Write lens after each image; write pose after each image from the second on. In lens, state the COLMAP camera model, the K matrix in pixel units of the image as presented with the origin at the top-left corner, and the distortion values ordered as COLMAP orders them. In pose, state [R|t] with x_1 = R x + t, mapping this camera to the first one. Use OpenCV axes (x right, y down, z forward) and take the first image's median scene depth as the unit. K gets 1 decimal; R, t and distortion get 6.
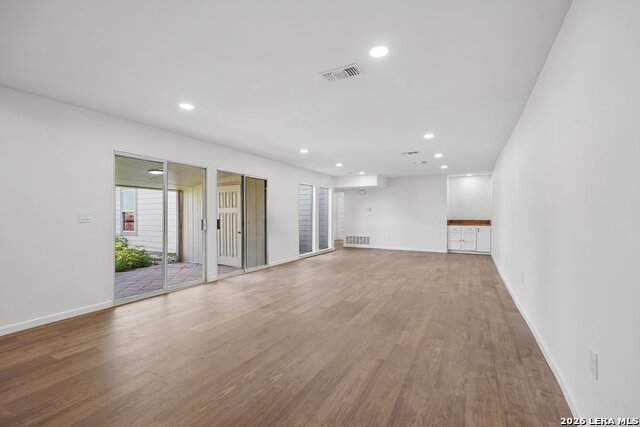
lens RADIAL K [[285.4, 0, 322.3], [0, 285.4, 213.3], [0, 0, 1]] dist [-0.014165, 0.007486]
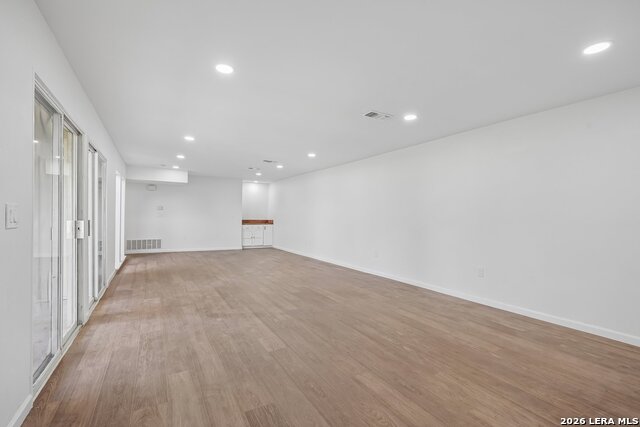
lens RADIAL K [[285.4, 0, 323.0], [0, 285.4, 217.4], [0, 0, 1]] dist [-0.014165, 0.007486]
pose [[0.523308, 0.004886, 0.852129, -0.709324], [-0.018818, 0.999806, 0.005823, 0.002202], [-0.851936, -0.019083, 0.523299, 0.275522]]
